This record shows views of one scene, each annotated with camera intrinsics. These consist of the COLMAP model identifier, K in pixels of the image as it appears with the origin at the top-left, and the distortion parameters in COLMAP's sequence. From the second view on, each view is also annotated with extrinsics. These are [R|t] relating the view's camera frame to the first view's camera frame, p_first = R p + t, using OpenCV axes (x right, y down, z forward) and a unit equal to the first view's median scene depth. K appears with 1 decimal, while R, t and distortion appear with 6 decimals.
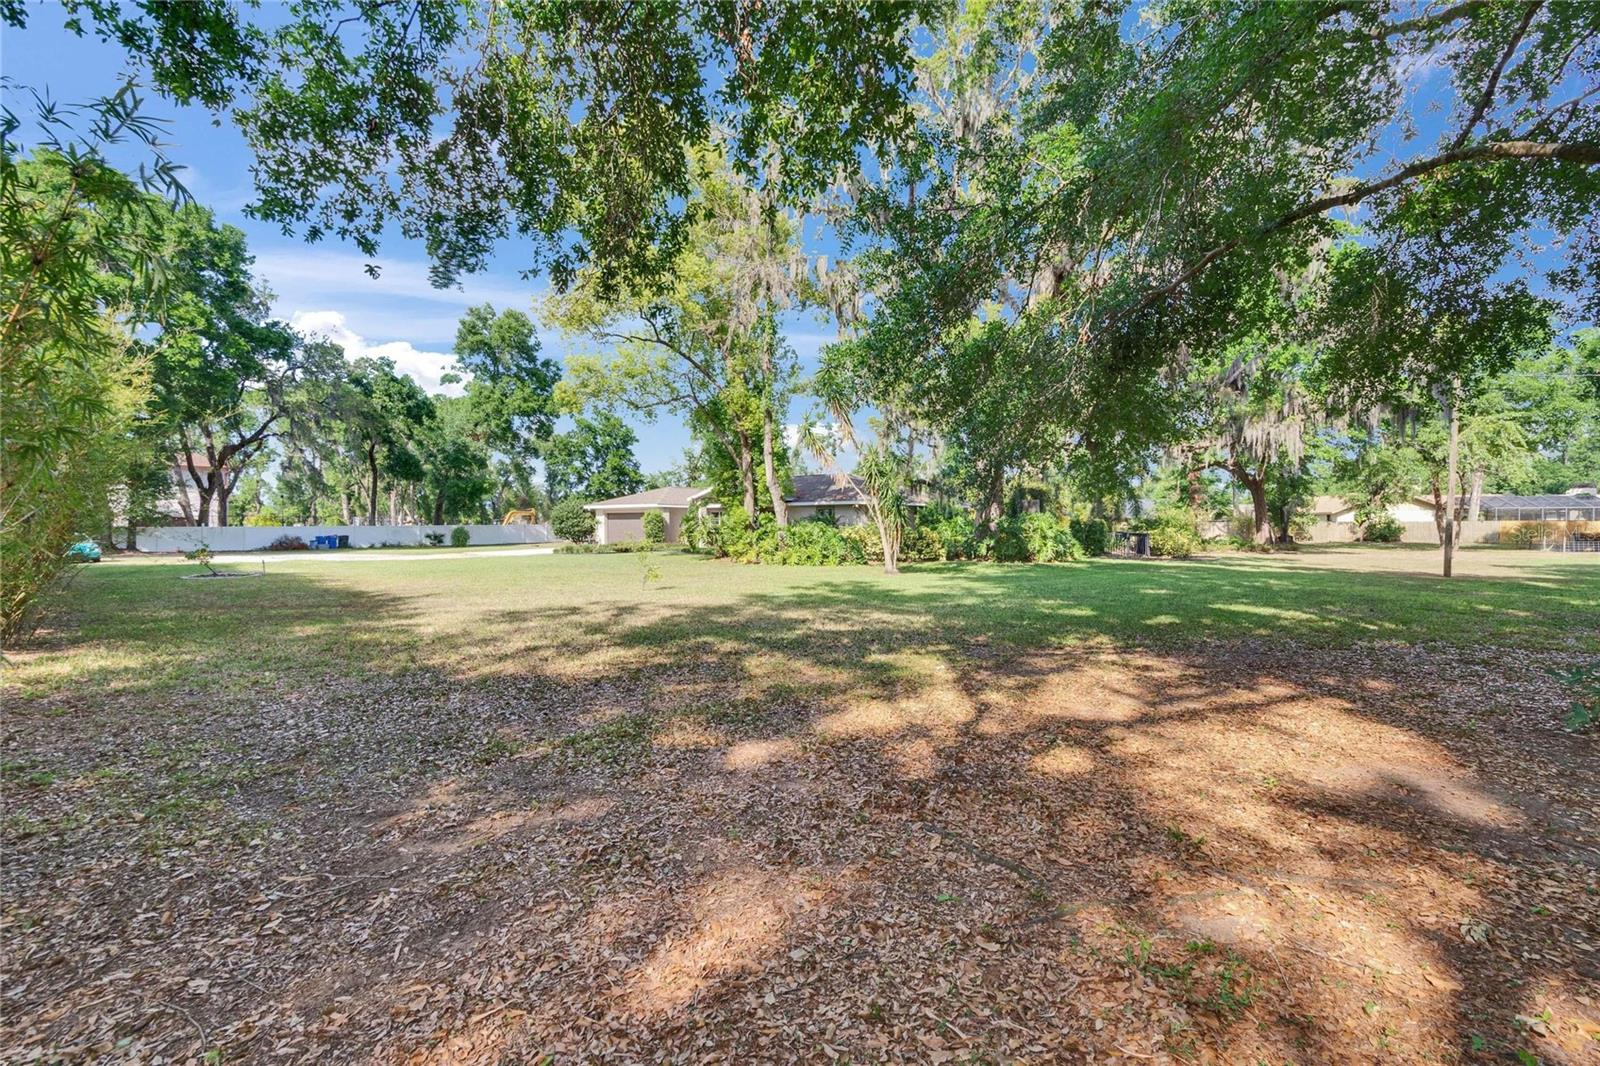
lens RADIAL K [[695.6, 0, 796.8], [0, 695.6, 544.3], [0, 0, 1]] dist [-0.000748, -0.000405]
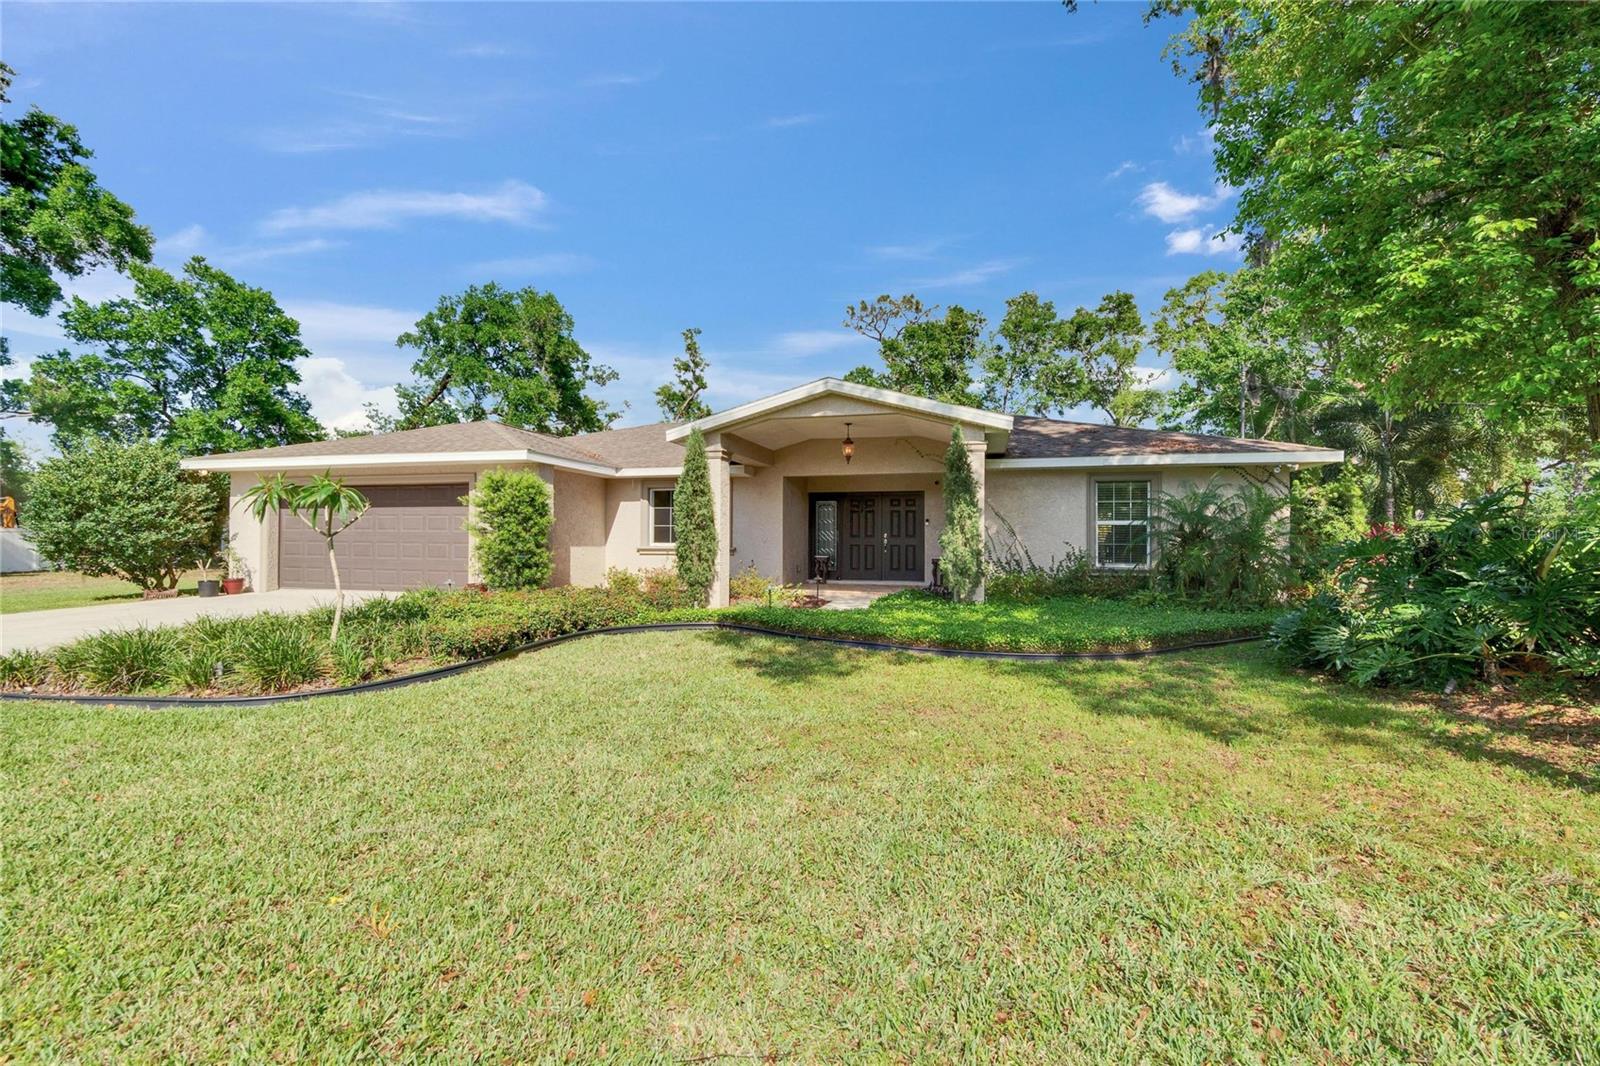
lens RADIAL K [[702.5, 0, 800.0], [0, 702.5, 533.0], [0, 0, 1]] dist [0.010107, -0.015179]
pose [[0.893216, 0.006428, 0.449582, -0.199348], [0.007406, 0.999552, -0.029004, -0.012225], [-0.449567, 0.029236, 0.892768, 0.592336]]
